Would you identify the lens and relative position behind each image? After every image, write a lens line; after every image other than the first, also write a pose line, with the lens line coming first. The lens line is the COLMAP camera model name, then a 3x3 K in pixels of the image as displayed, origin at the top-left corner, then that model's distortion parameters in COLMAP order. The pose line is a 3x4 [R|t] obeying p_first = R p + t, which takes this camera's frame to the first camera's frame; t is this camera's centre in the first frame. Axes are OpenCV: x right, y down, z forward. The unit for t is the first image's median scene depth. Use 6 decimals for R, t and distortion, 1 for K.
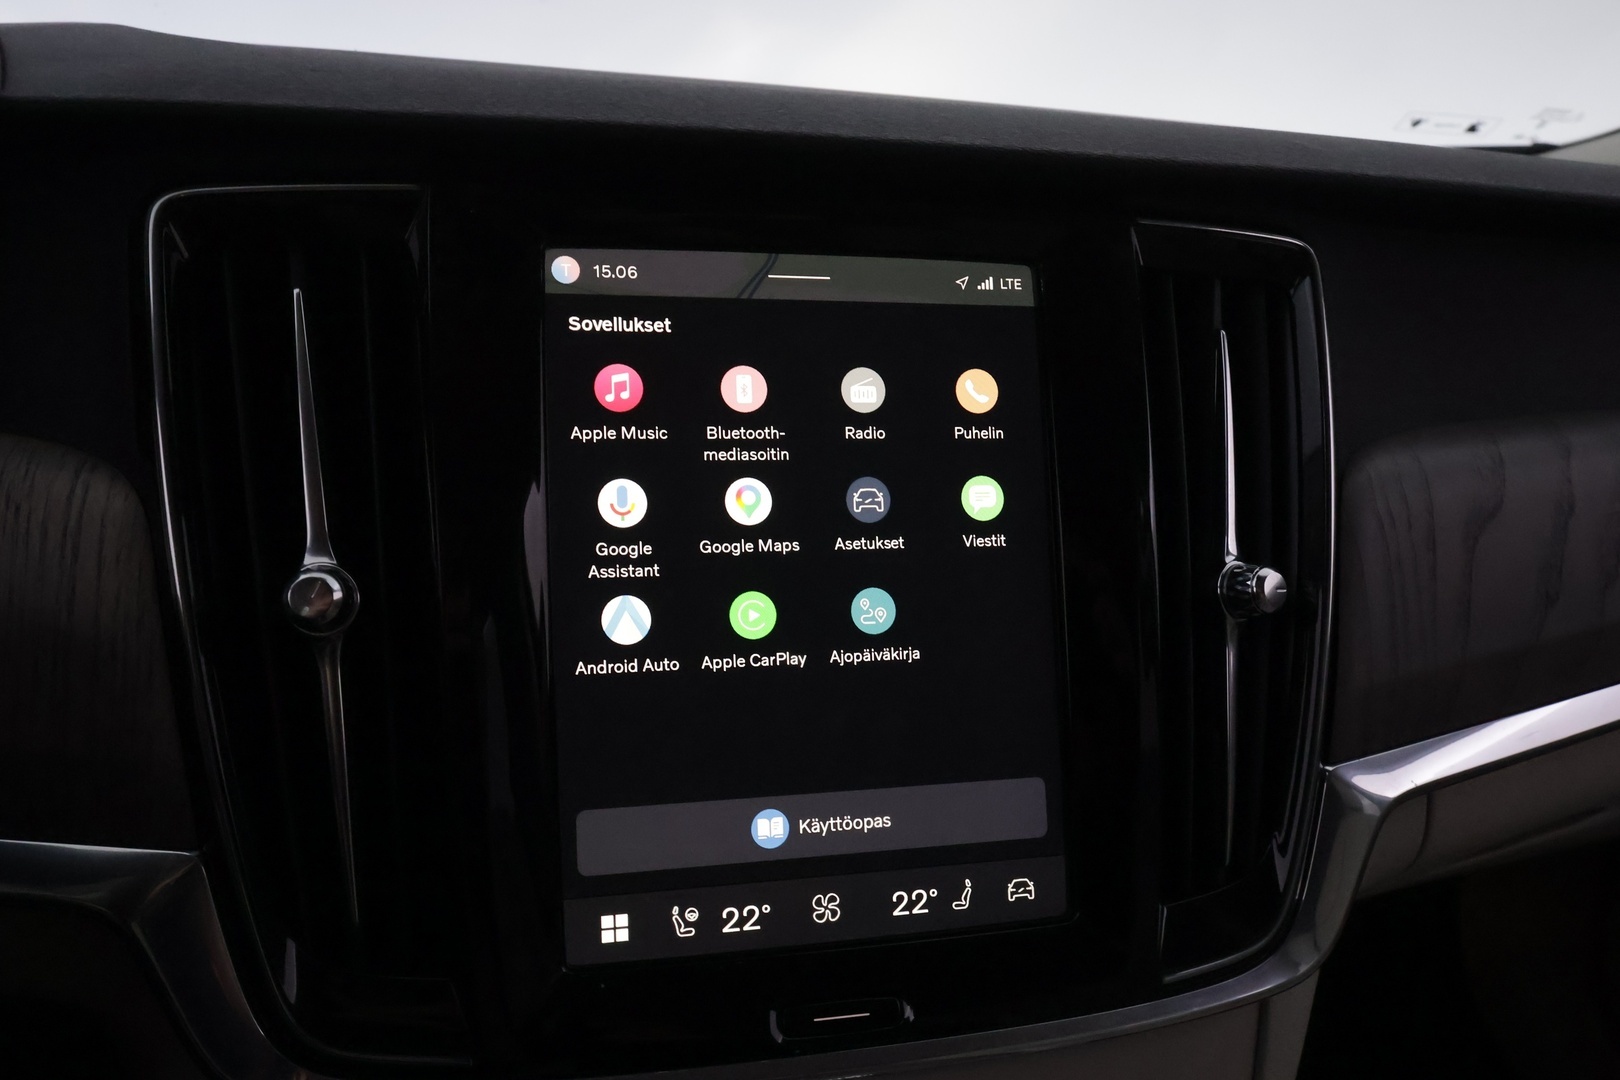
lens RADIAL K [[1240.3, 0, 810.0], [0, 1240.3, 540.0], [0, 0, 1]] dist [0.001573, 0.002901]
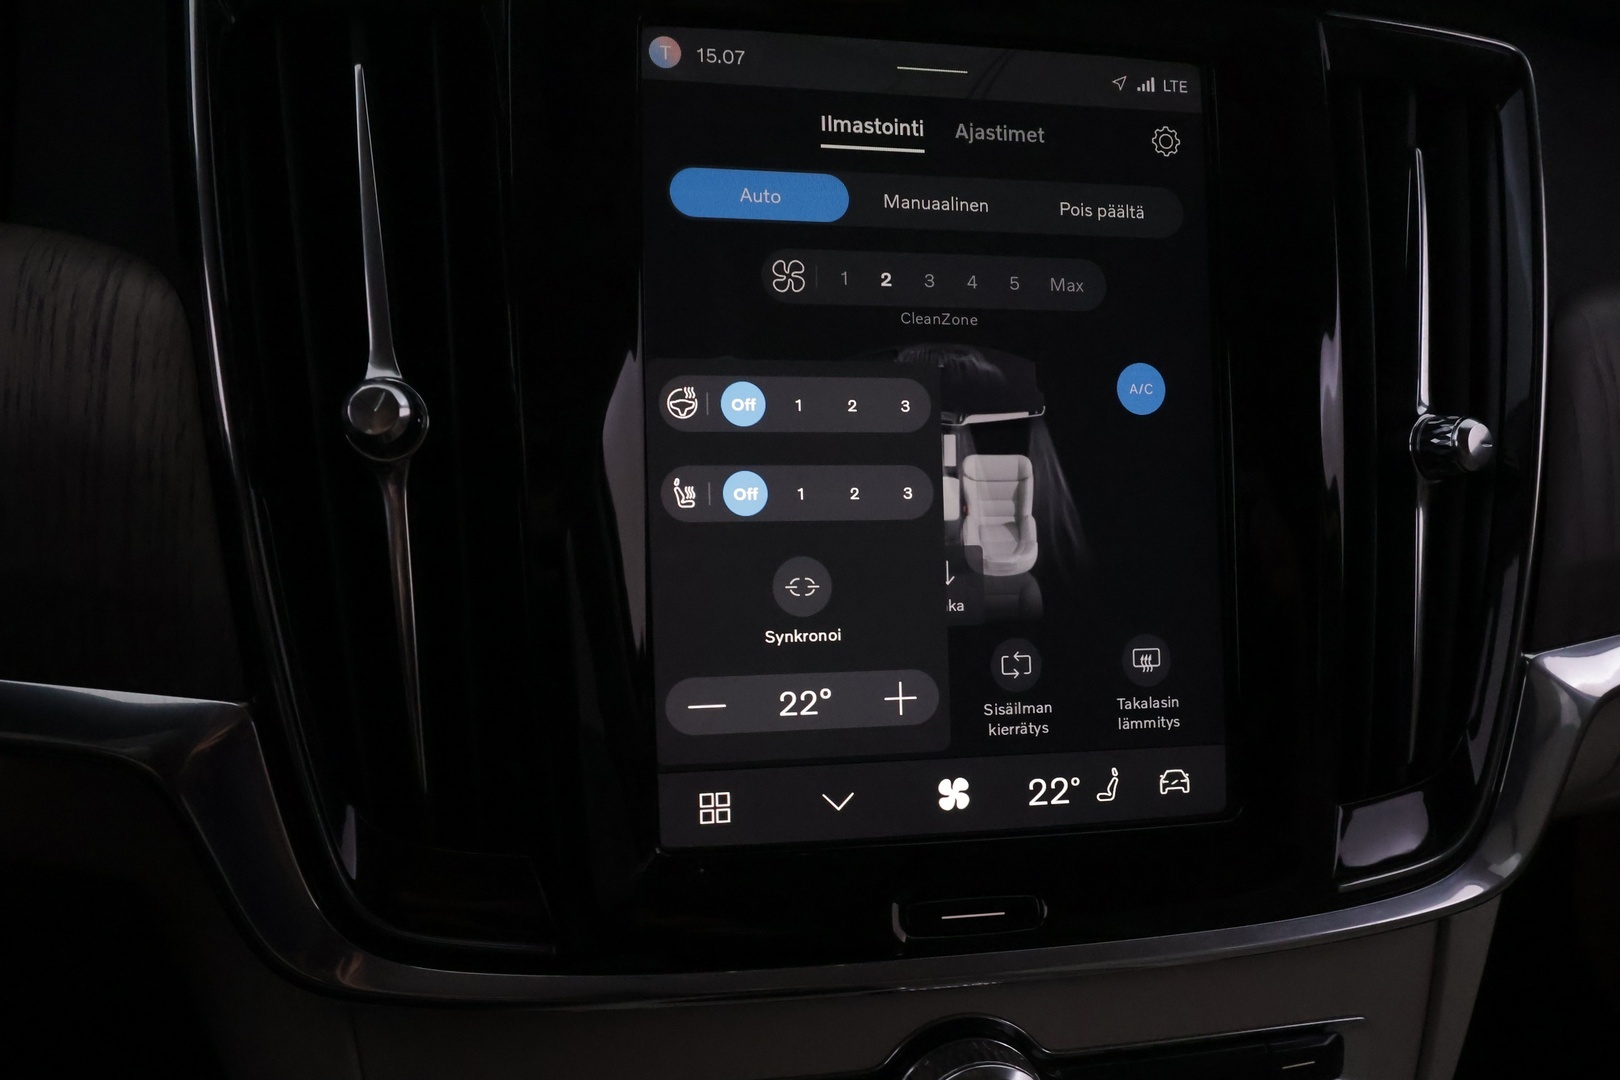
lens RADIAL K [[1192.9, 0, 796.2], [0, 1192.9, 565.9], [0, 0, 1]] dist [0.001561, 0.003011]
pose [[0.999021, 0.016012, -0.041247, -0.063795], [-0.014472, 0.999197, 0.037364, 0.103058], [0.041812, -0.036730, 0.998450, 0.157477]]
